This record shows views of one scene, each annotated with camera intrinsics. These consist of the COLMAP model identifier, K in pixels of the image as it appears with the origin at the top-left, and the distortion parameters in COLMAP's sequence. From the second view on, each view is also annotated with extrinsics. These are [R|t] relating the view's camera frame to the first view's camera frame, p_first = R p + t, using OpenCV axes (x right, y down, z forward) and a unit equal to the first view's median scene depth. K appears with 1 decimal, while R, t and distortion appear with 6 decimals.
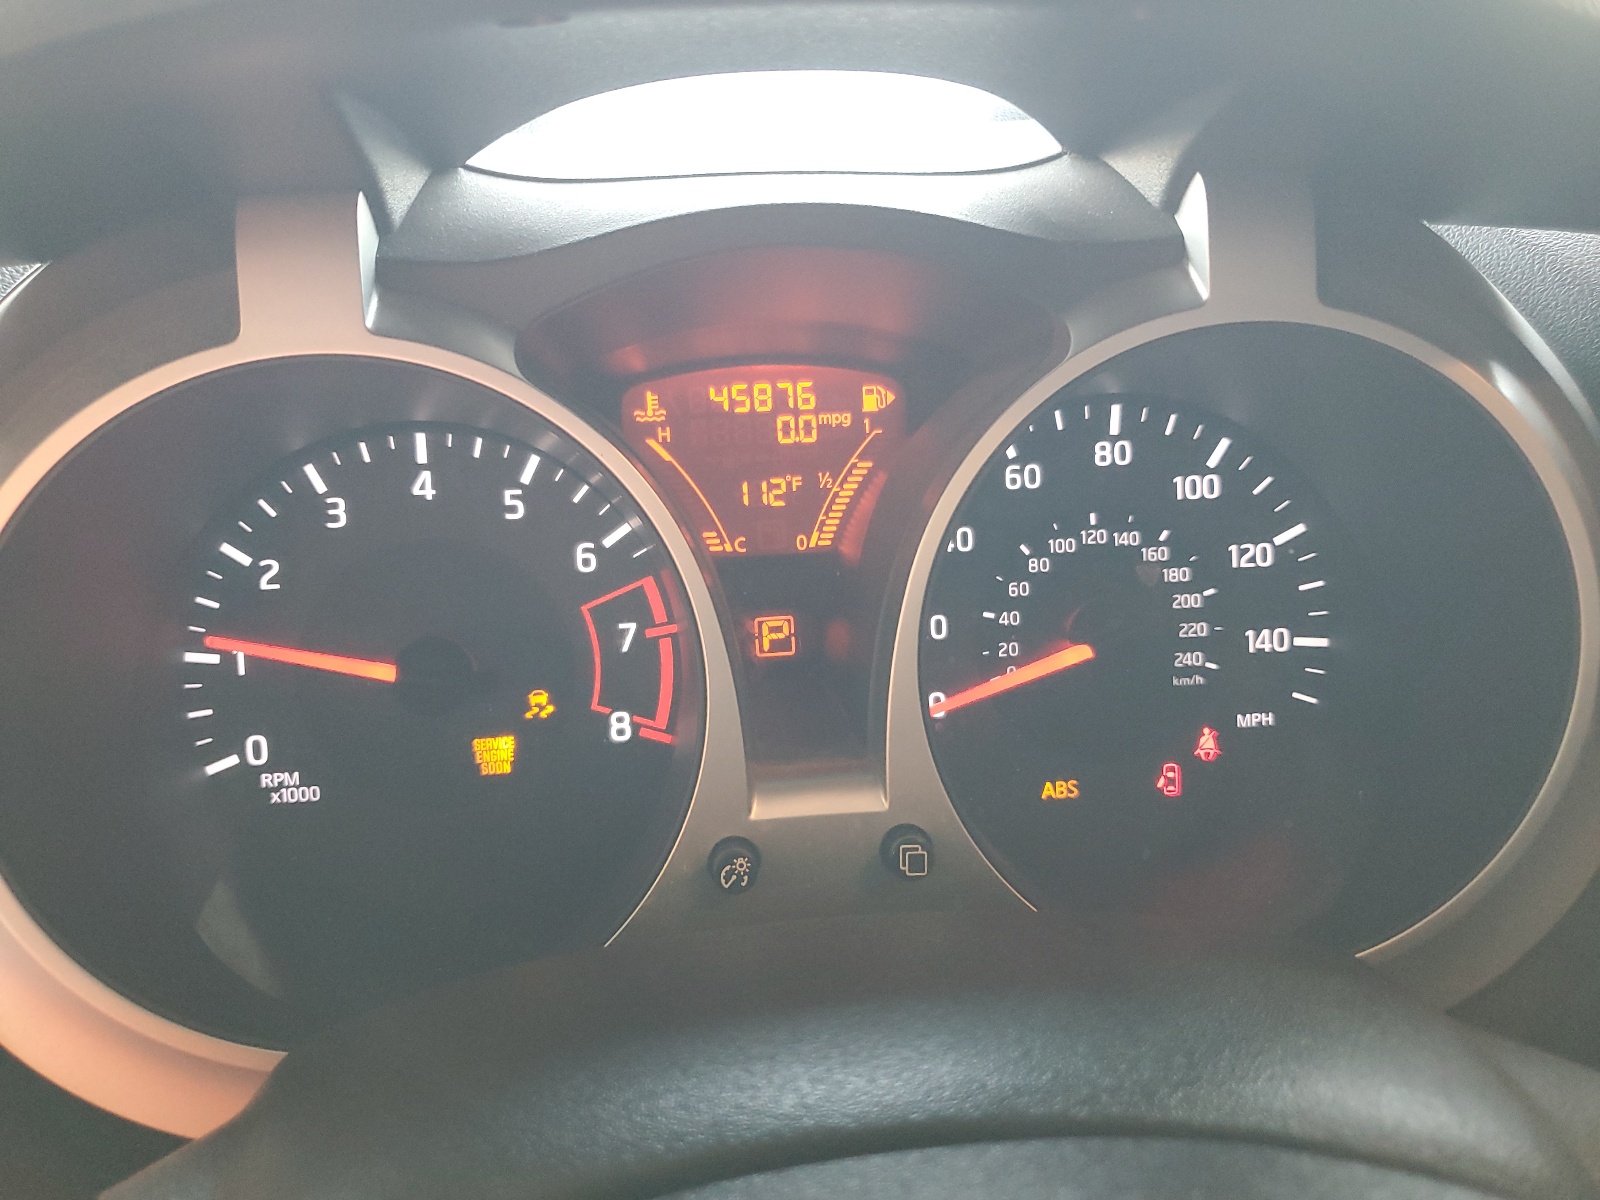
lens RADIAL K [[1214.3, 0, 800.0], [0, 1214.3, 600.0], [0, 0, 1]] dist [-0.001222, -0.001181]
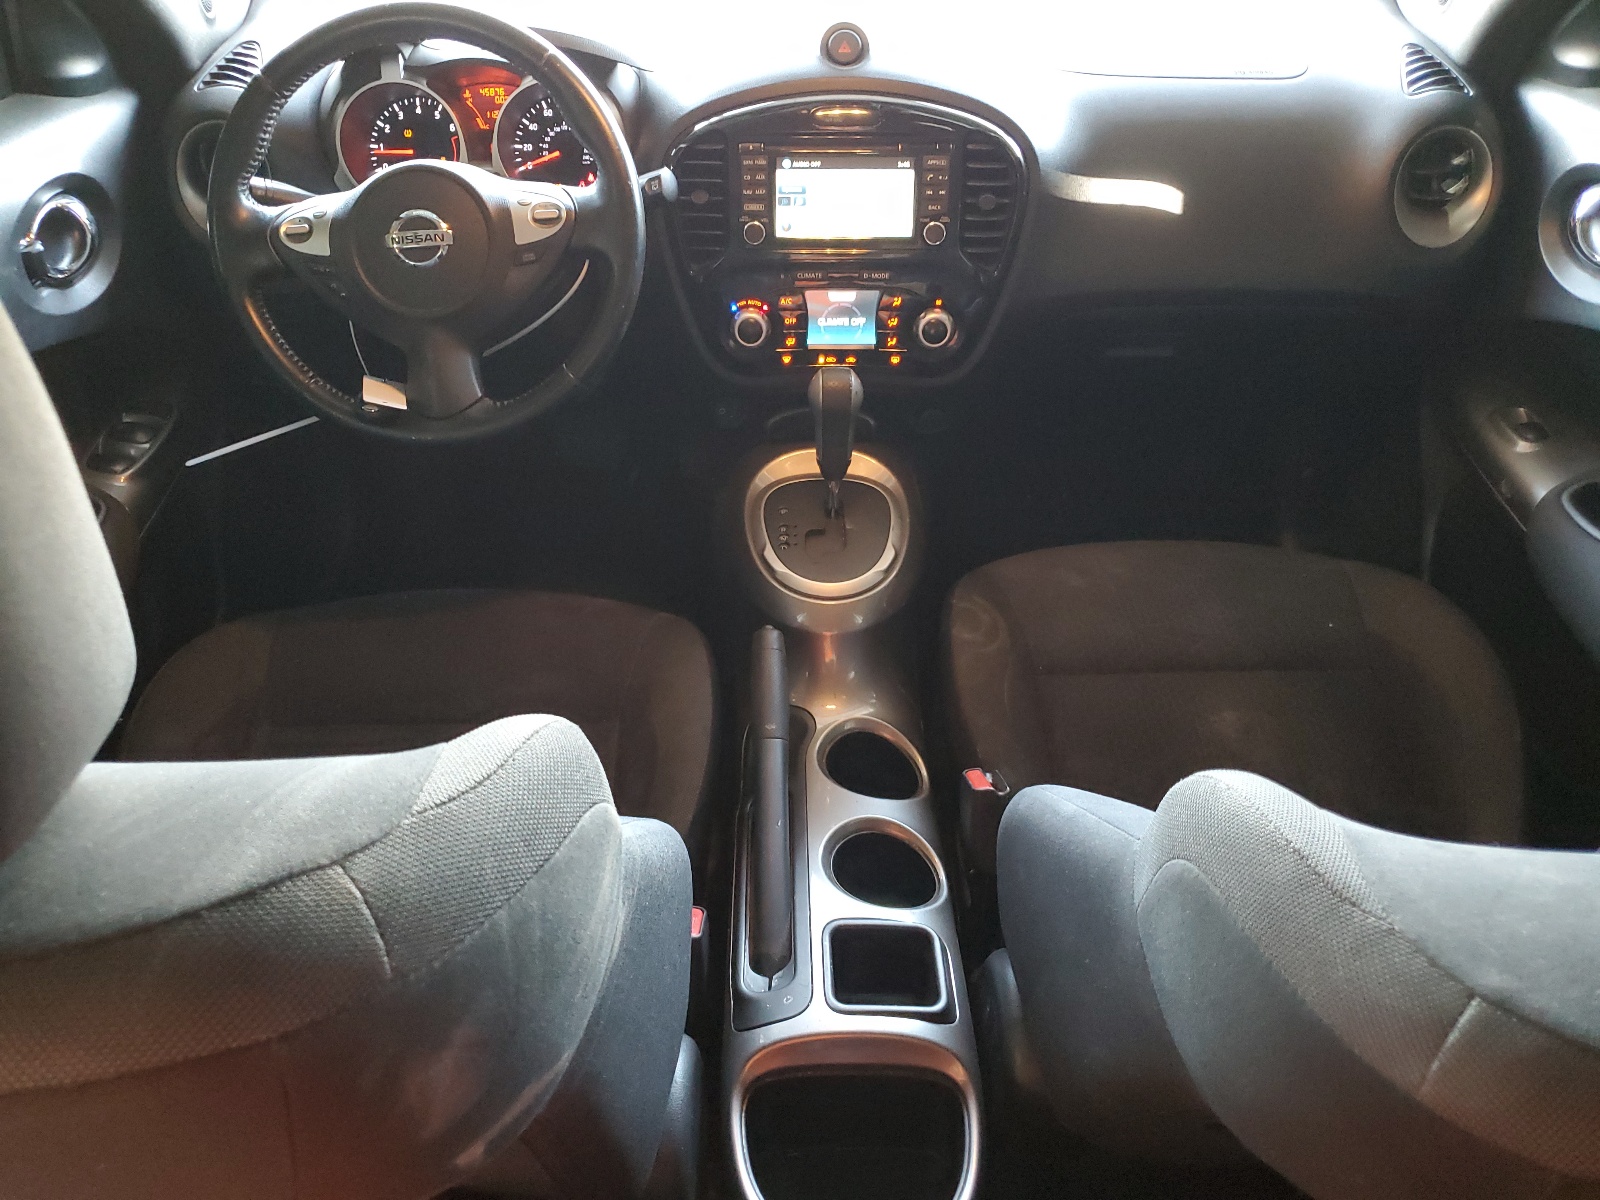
lens RADIAL K [[1273.0, 0, 800.0], [0, 1273.0, 600.0], [0, 0, 1]] dist [-0.003634, -0.002203]
pose [[0.993247, 0.068157, -0.093889, 1.764640], [-0.047279, 0.976789, 0.208920, 0.666511], [0.105950, -0.203070, 0.973415, -4.057089]]
